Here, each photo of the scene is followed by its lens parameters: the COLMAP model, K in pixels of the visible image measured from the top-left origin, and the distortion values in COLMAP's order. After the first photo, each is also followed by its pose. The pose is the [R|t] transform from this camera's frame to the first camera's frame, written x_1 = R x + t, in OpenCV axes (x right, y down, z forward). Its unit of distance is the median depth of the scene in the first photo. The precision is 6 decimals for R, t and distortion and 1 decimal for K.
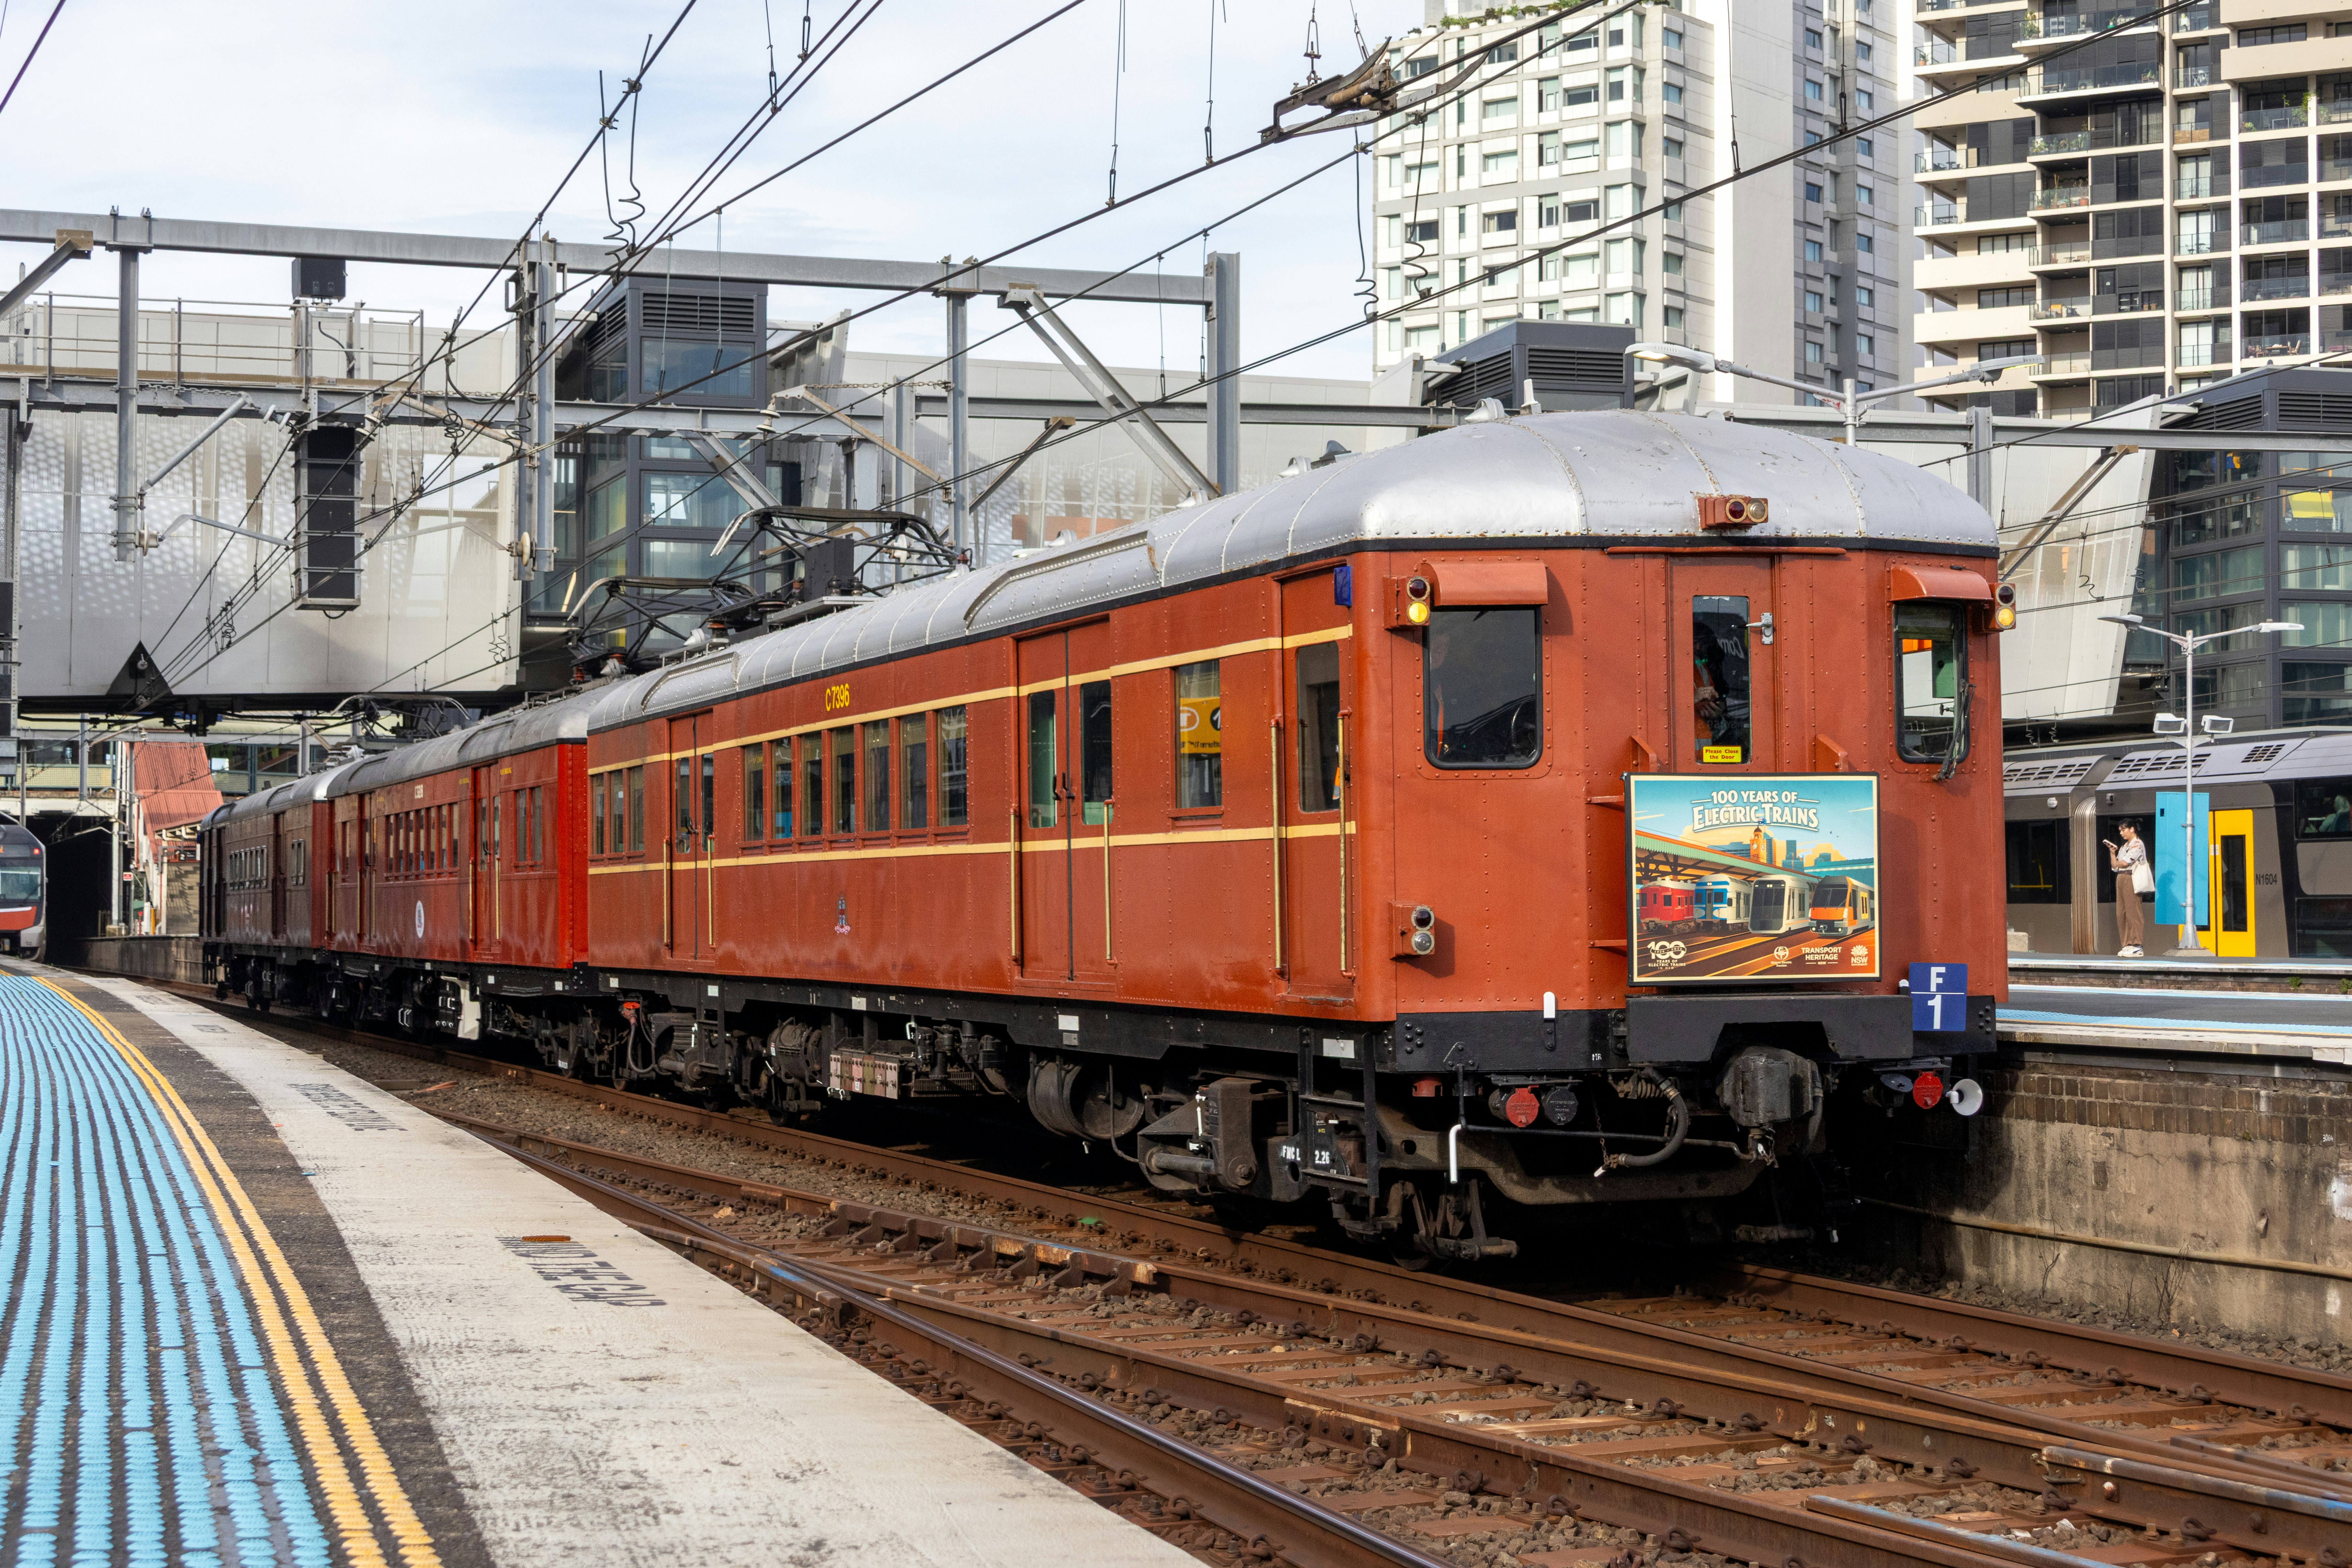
lens RADIAL K [[3477.1, 0, 1175.3], [0, 3477.1, 747.7], [0, 0, 1]] dist [0.038924, 0.059461]
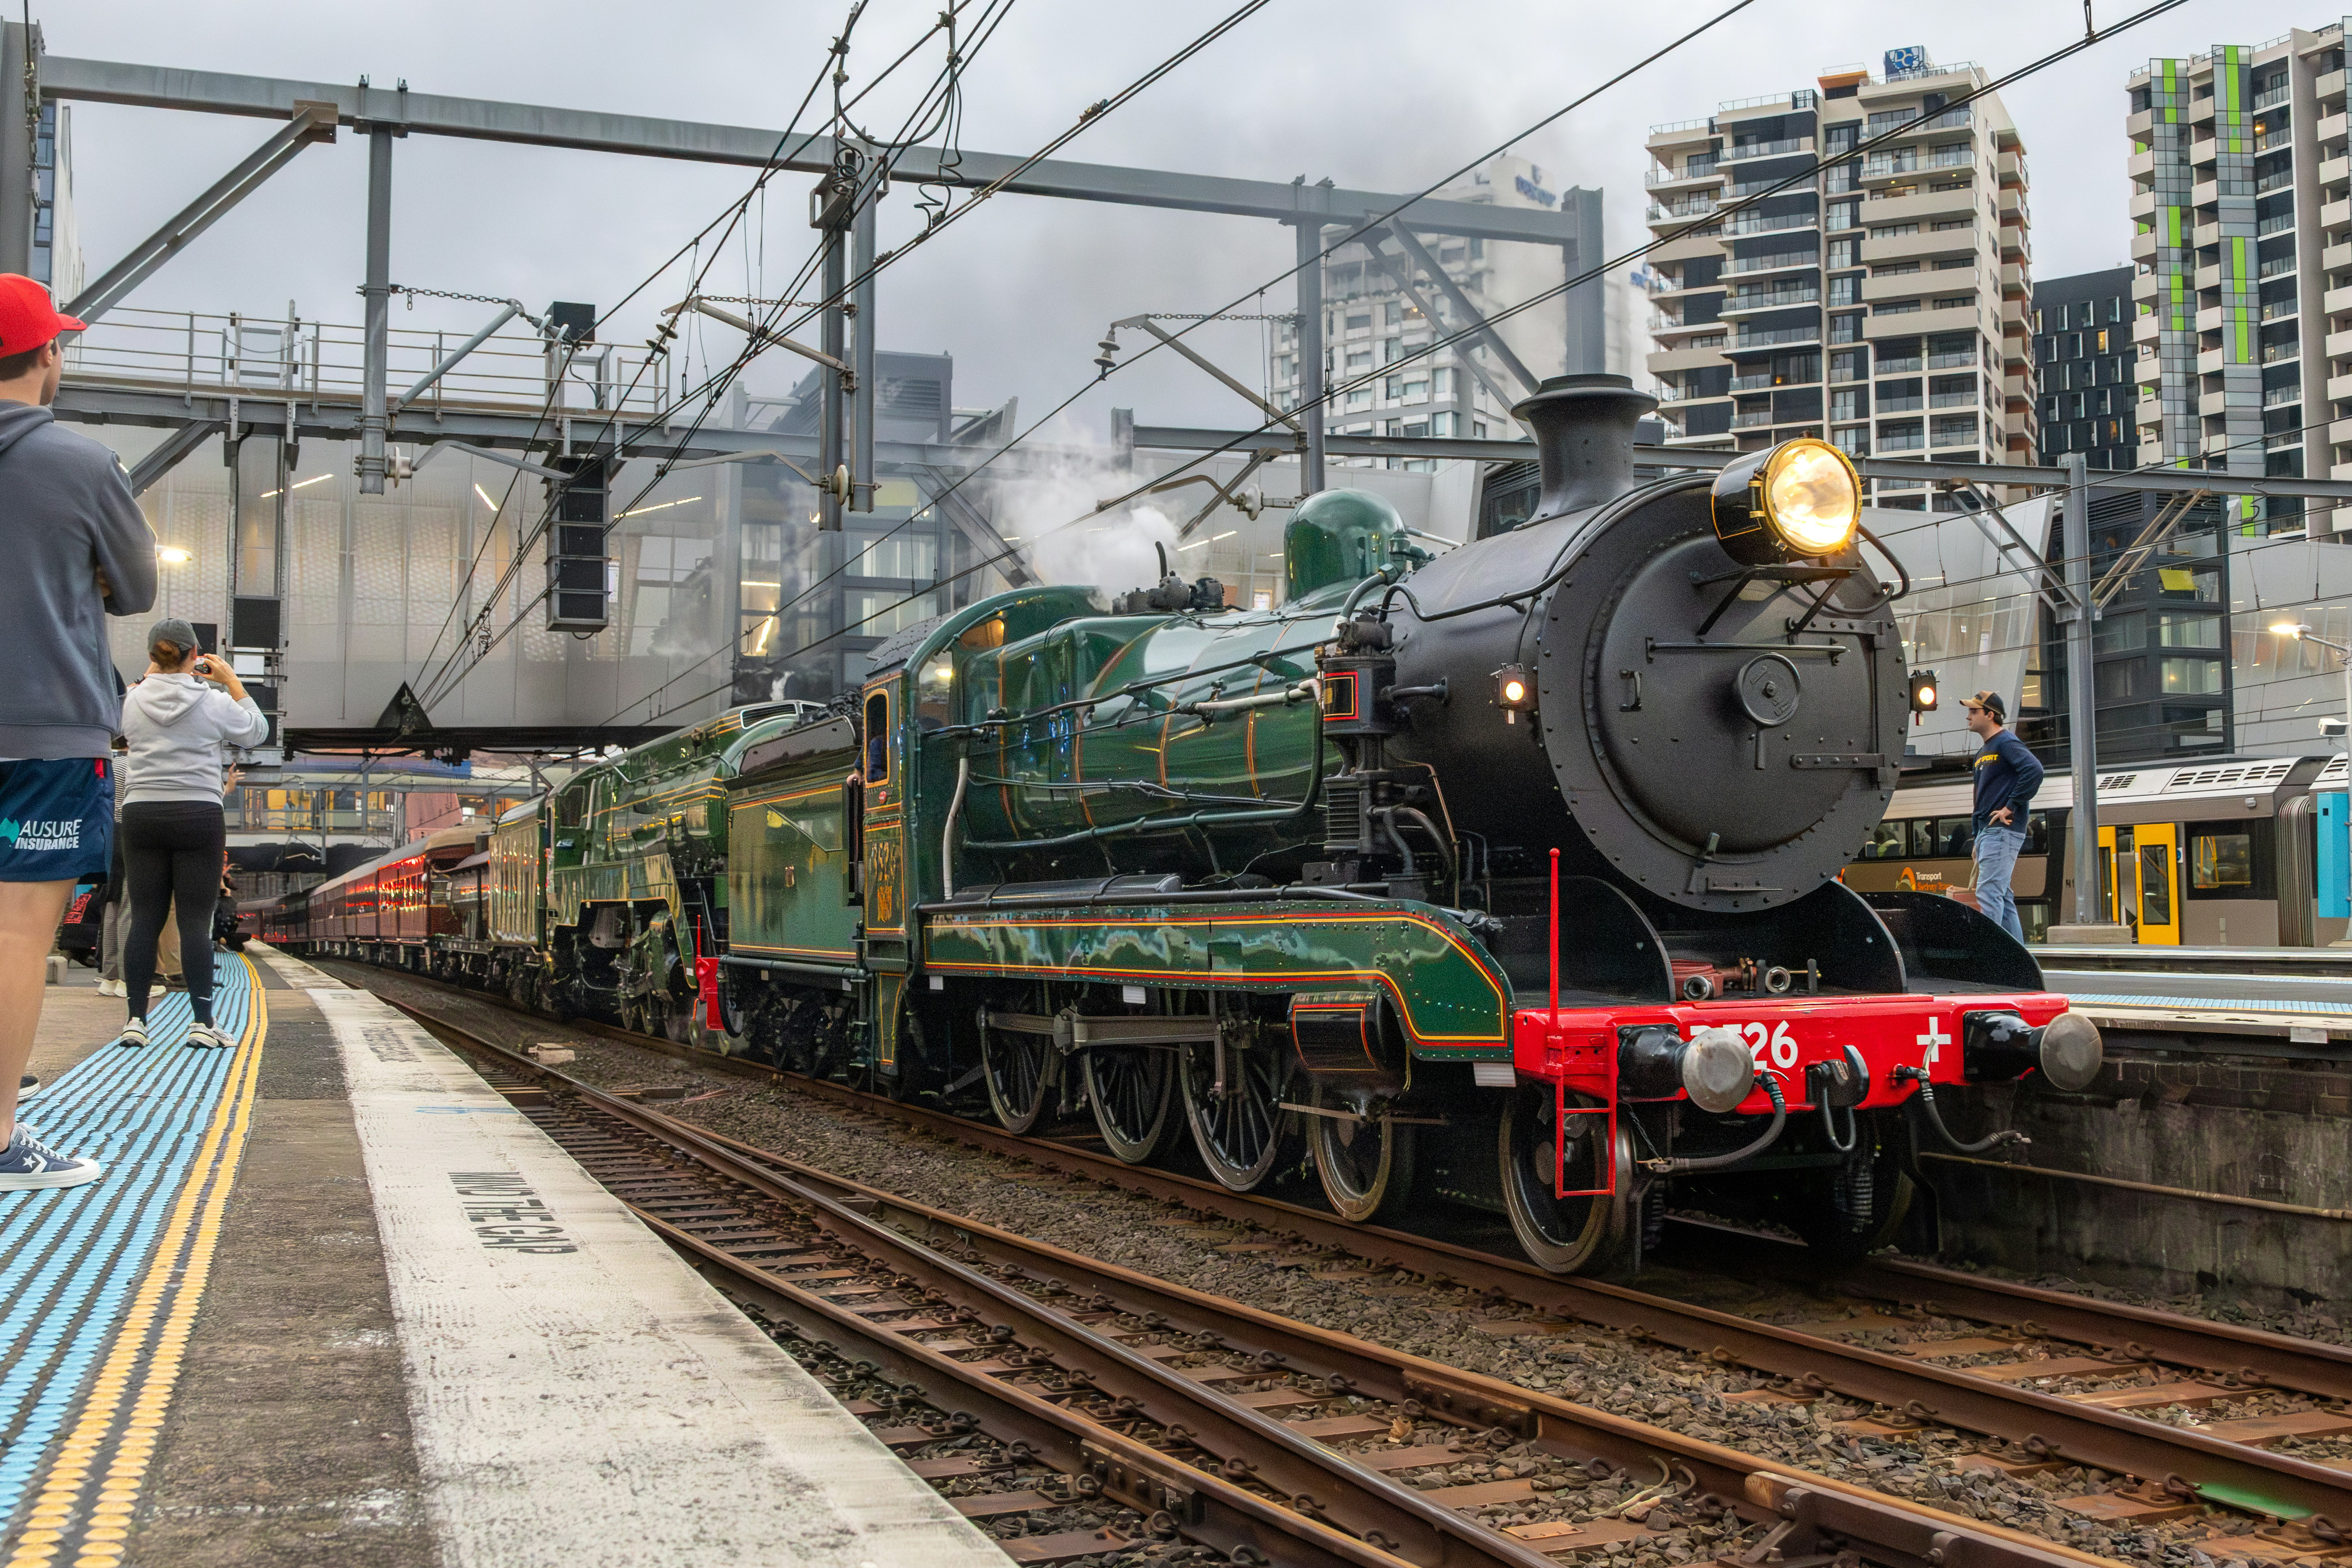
lens RADIAL K [[2320.9, 0, 1166.9], [0, 2320.9, 735.9], [0, 0, 1]] dist [0.006417, 0.007250]
pose [[0.999673, -0.001383, 0.025519, -0.082871], [0.002158, 0.999537, -0.030363, 0.015090], [-0.025466, 0.030408, 0.999213, 0.293106]]
